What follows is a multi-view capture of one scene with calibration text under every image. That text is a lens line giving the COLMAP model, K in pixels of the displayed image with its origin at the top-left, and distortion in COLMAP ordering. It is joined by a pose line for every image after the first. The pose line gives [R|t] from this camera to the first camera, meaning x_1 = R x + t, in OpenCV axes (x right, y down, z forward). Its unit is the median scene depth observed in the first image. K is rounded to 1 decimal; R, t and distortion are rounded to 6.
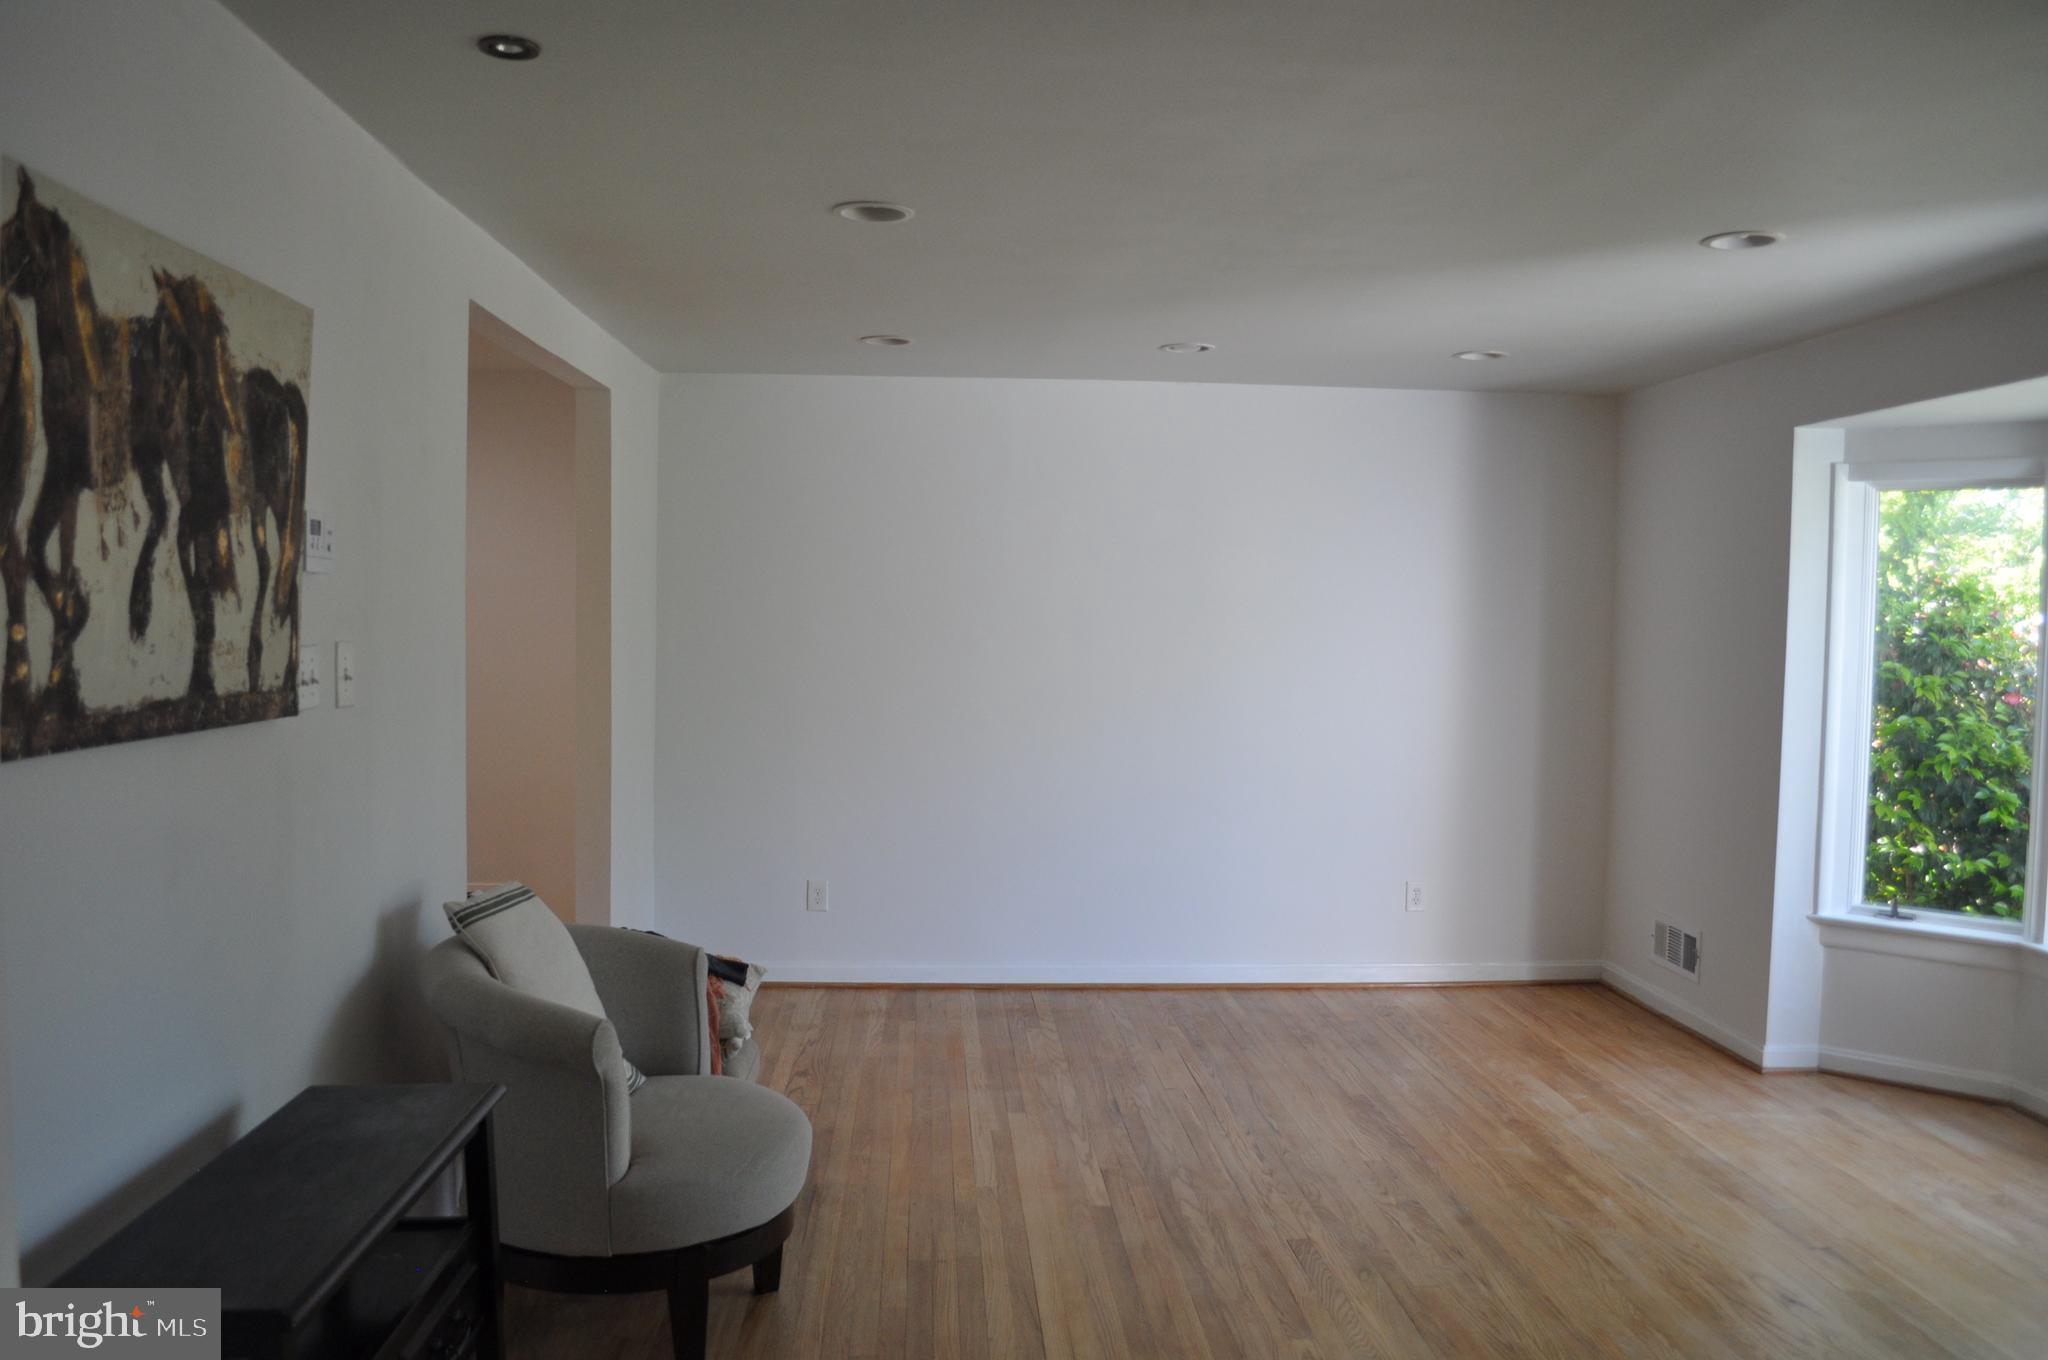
lens RADIAL K [[1606.5, 0, 1023.6], [0, 1606.5, 681.7], [0, 0, 1]] dist [-0.085453, 0.011540]
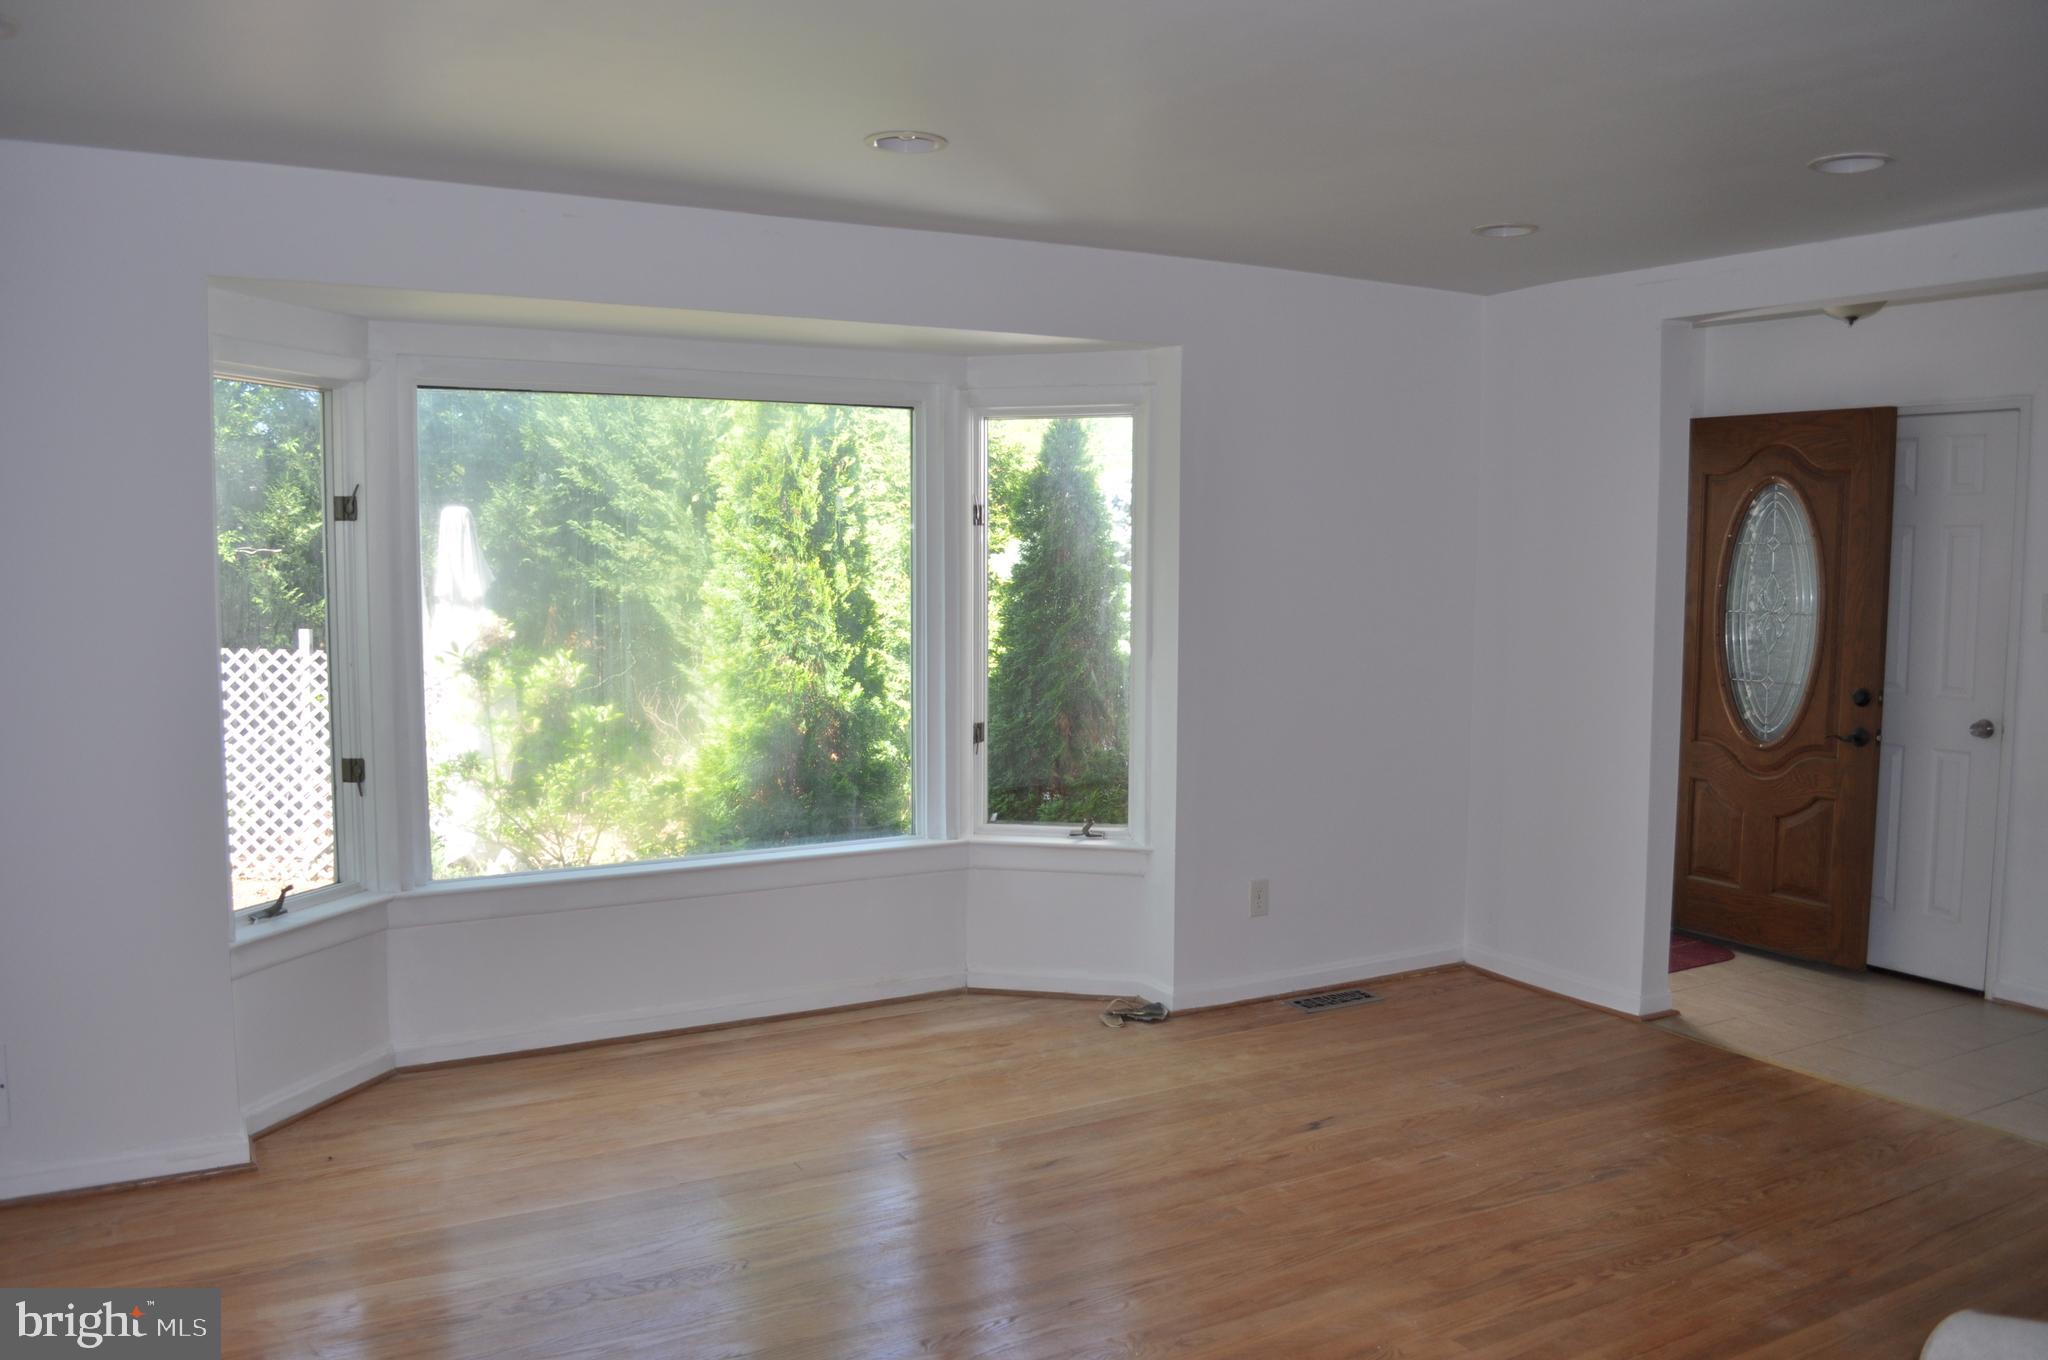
lens RADIAL K [[1606.5, 0, 1023.2], [0, 1606.5, 681.0], [0, 0, 1]] dist [-0.085453, 0.011540]
pose [[-0.429497, -0.093883, 0.898175, -0.363748], [0.032609, 0.992321, 0.119317, -0.060930], [-0.902479, 0.080535, -0.423138, 1.092094]]
